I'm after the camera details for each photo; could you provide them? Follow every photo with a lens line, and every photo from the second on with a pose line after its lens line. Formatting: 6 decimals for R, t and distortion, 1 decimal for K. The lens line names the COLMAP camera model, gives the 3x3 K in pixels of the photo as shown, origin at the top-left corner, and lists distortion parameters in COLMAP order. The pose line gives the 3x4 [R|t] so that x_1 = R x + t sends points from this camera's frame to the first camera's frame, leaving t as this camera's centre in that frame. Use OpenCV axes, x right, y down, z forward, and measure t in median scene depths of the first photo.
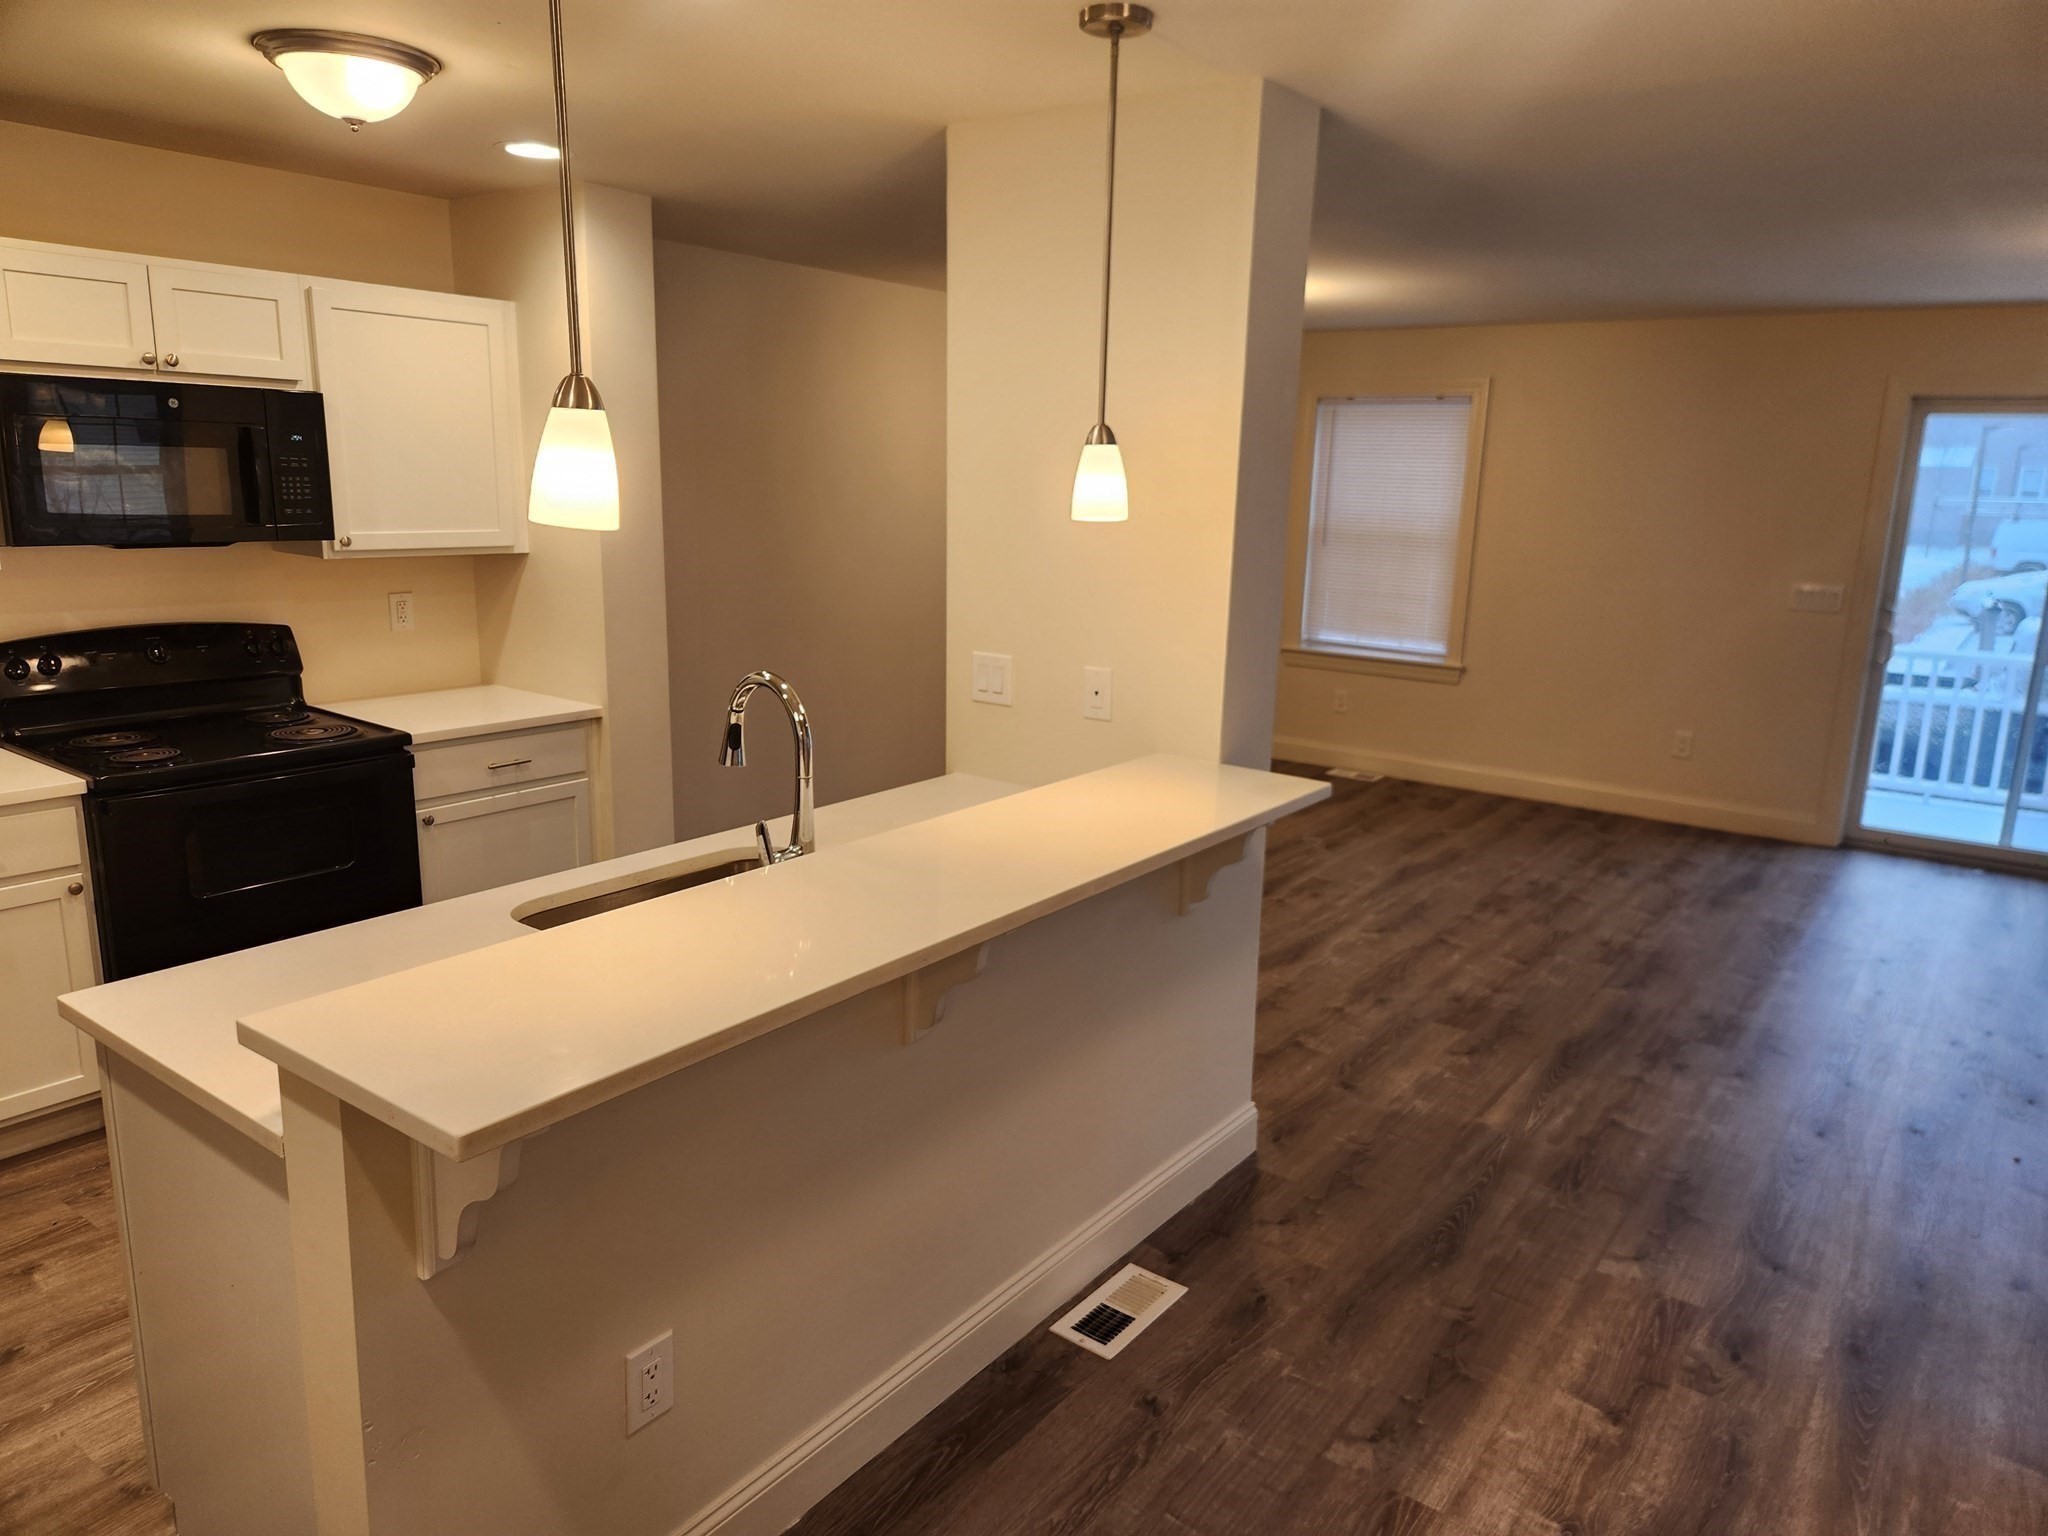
lens RADIAL K [[1382.5, 0, 1024.0], [0, 1382.5, 768.0], [0, 0, 1]] dist [0.059750, -0.064518]
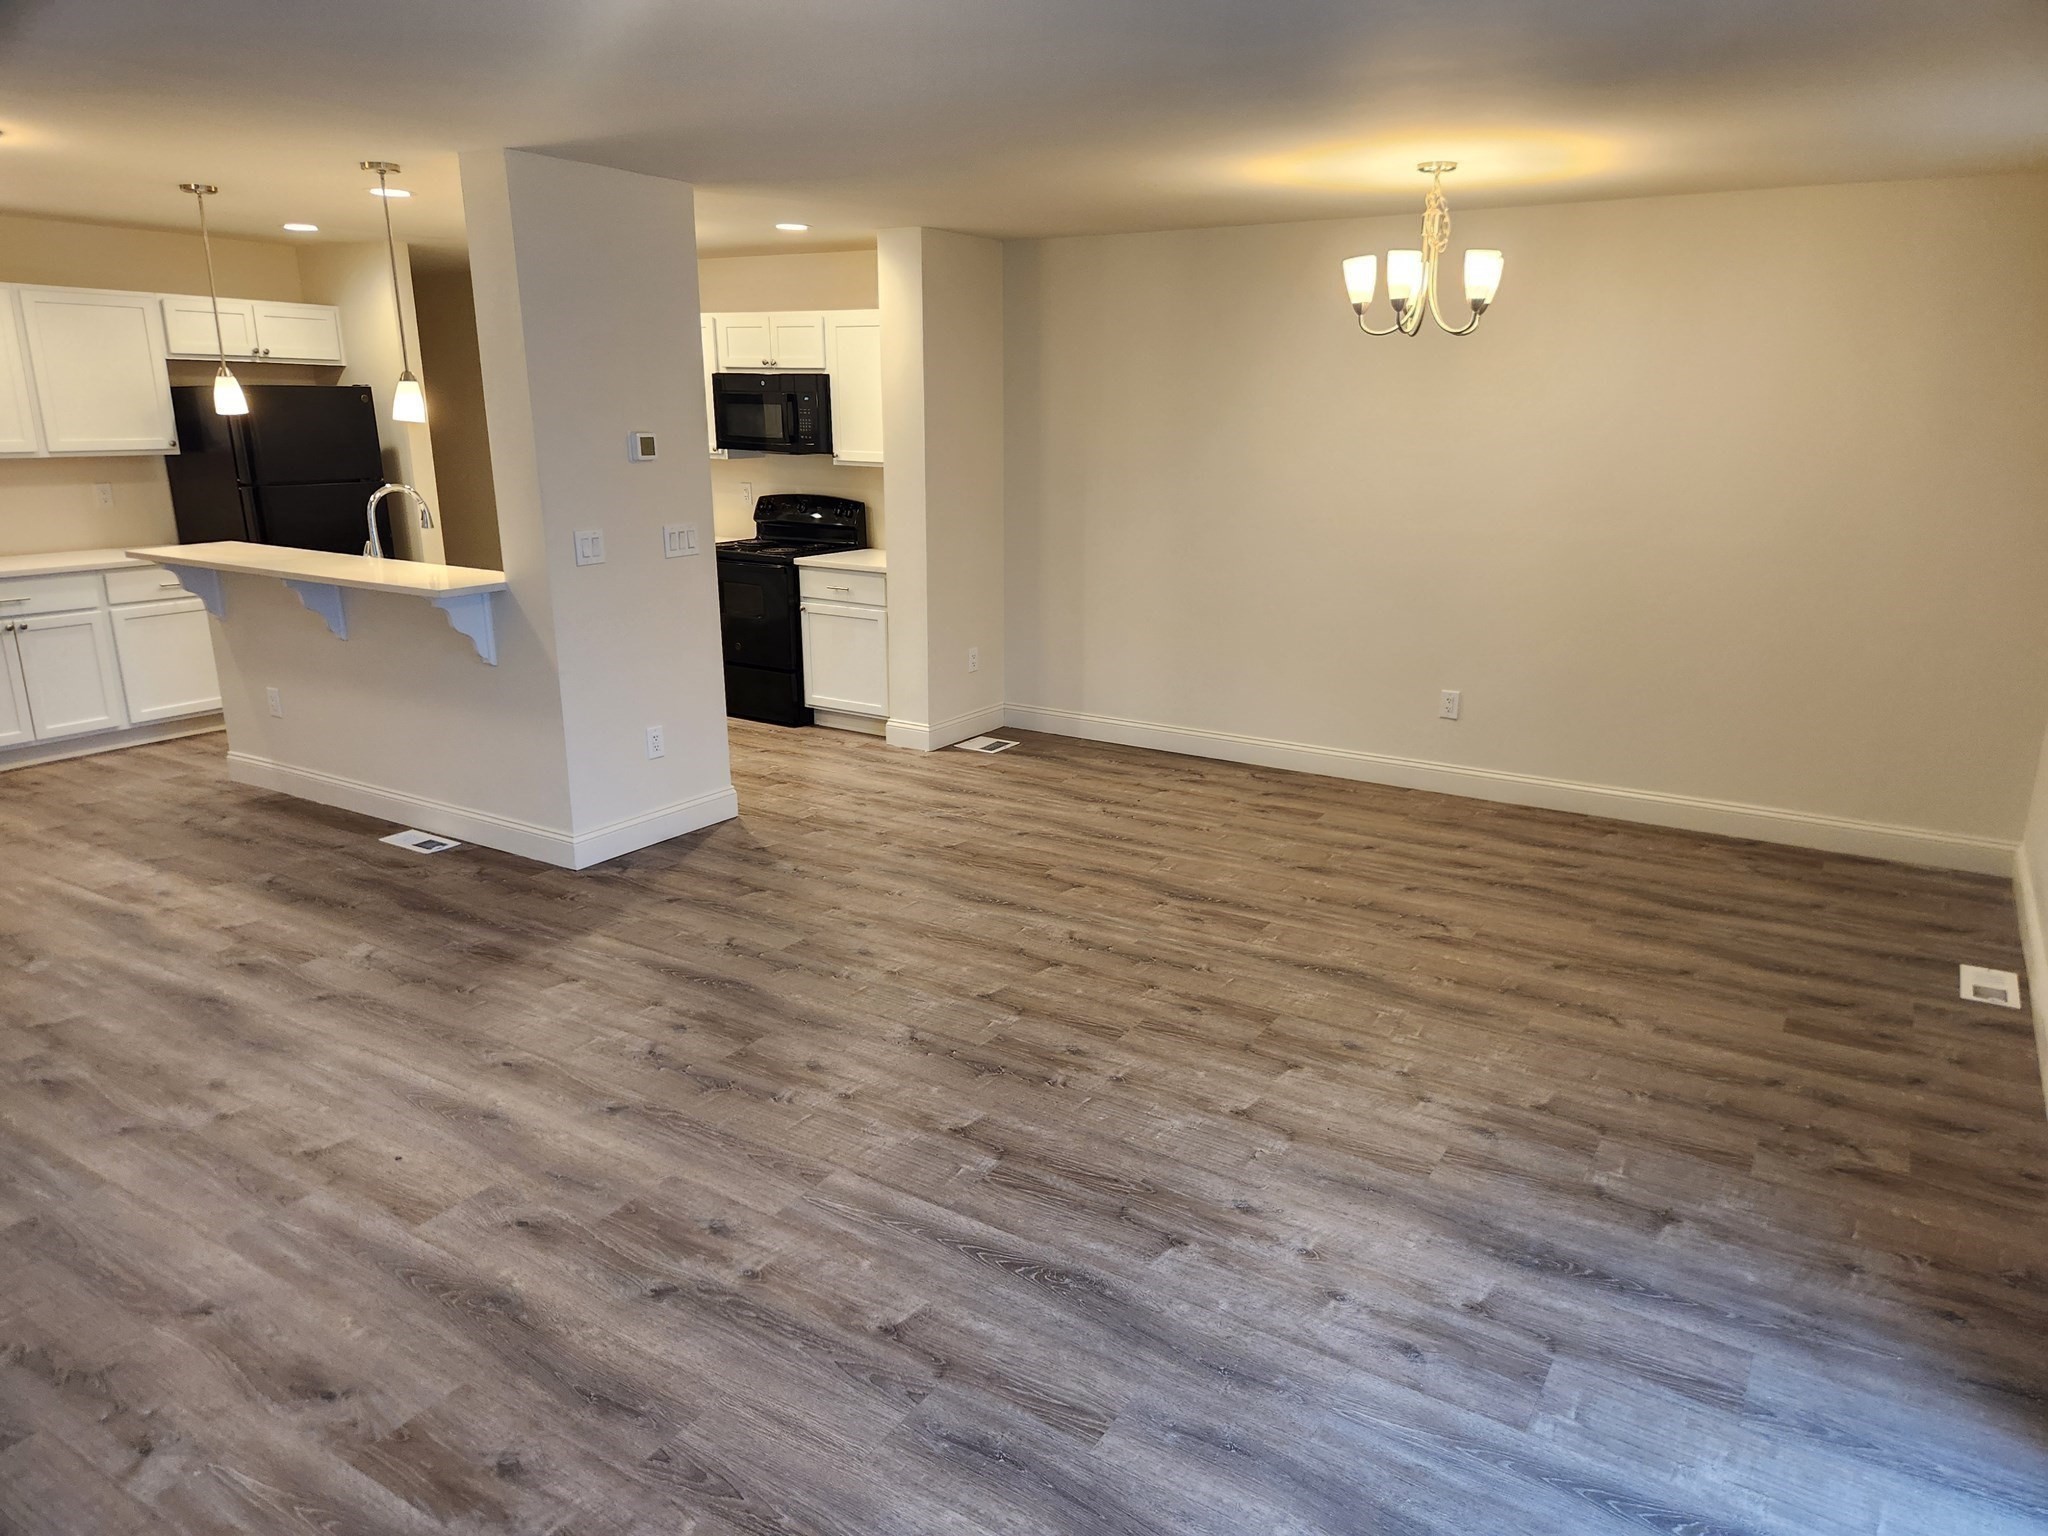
lens RADIAL K [[1343.9, 0, 1024.0], [0, 1343.9, 768.0], [0, 0, 1]] dist [0.113316, -0.105184]
pose [[0.084389, 0.241855, -0.966636, 1.363526], [-0.216118, 0.951446, 0.219187, -0.215179], [0.972713, 0.190410, 0.132561, 1.080495]]
